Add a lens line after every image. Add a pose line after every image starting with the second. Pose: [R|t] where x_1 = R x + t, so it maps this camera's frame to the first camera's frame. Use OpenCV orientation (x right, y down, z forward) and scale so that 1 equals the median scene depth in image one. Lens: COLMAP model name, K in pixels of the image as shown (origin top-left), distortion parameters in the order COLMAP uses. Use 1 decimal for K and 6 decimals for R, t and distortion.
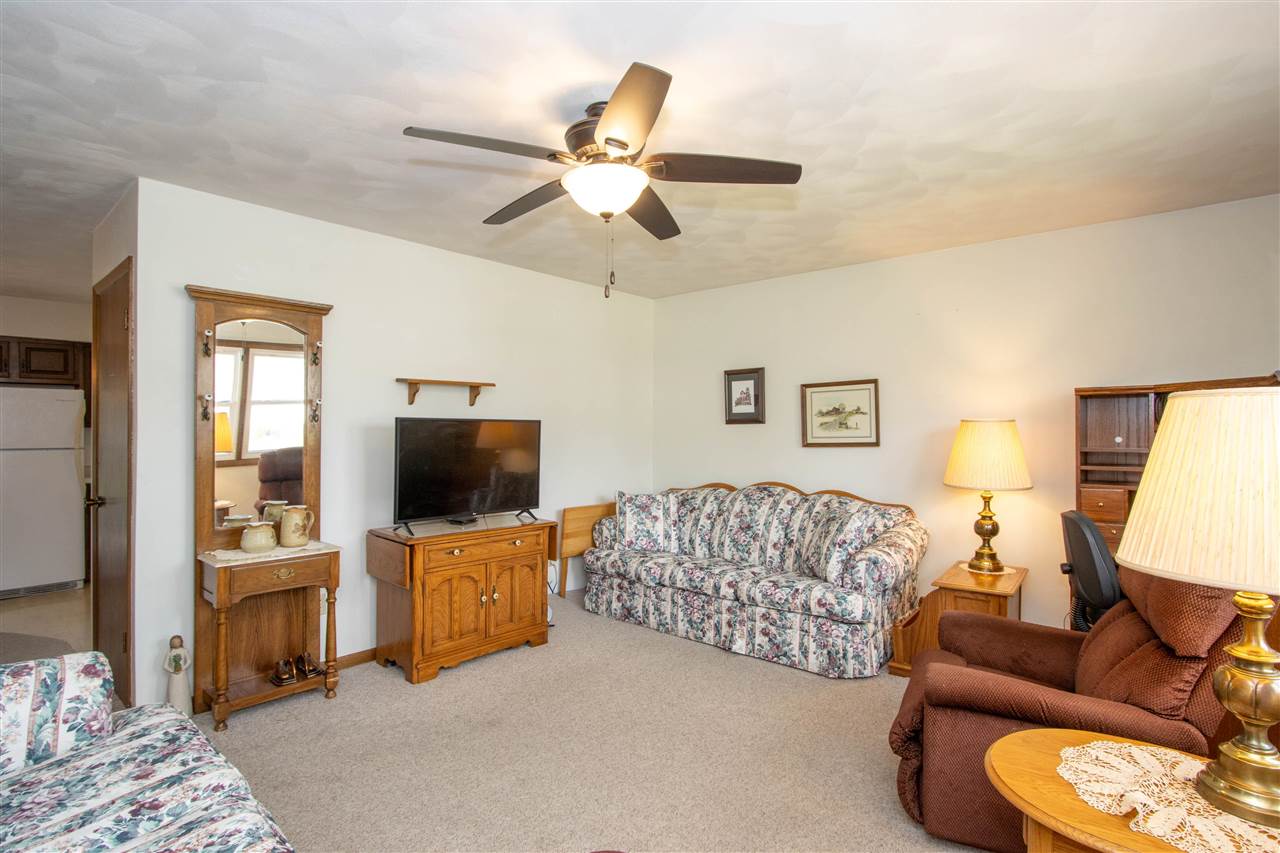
lens RADIAL K [[621.2, 0, 644.7], [0, 621.2, 428.5], [0, 0, 1]] dist [-0.006459, 0.000152]
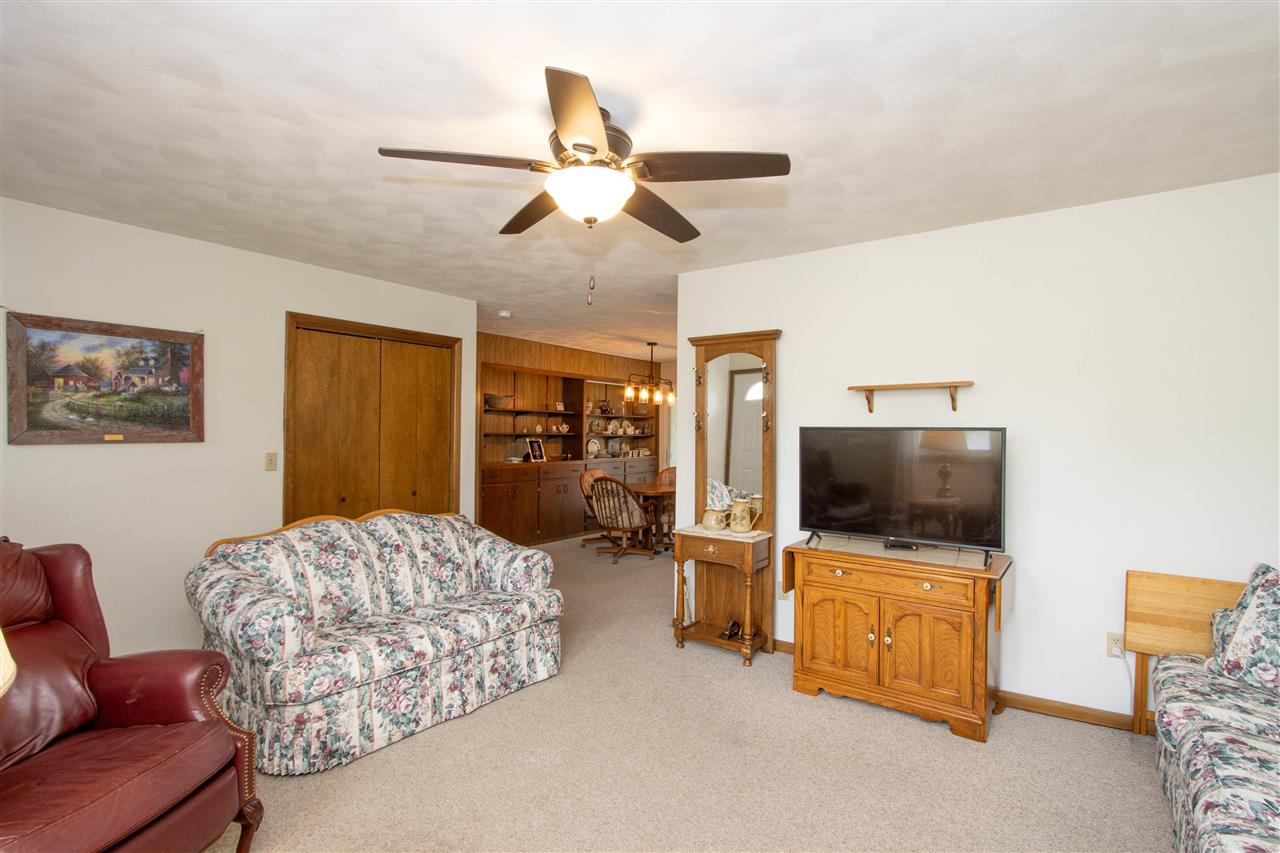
lens RADIAL K [[606.2, 0, 645.8], [0, 606.2, 427.3], [0, 0, 1]] dist [-0.017713, 0.000092]
pose [[0.102261, -0.009928, -0.994708, 0.480769], [-0.009626, 0.999894, -0.010969, -0.003004], [0.994711, 0.010696, 0.102155, 0.533633]]
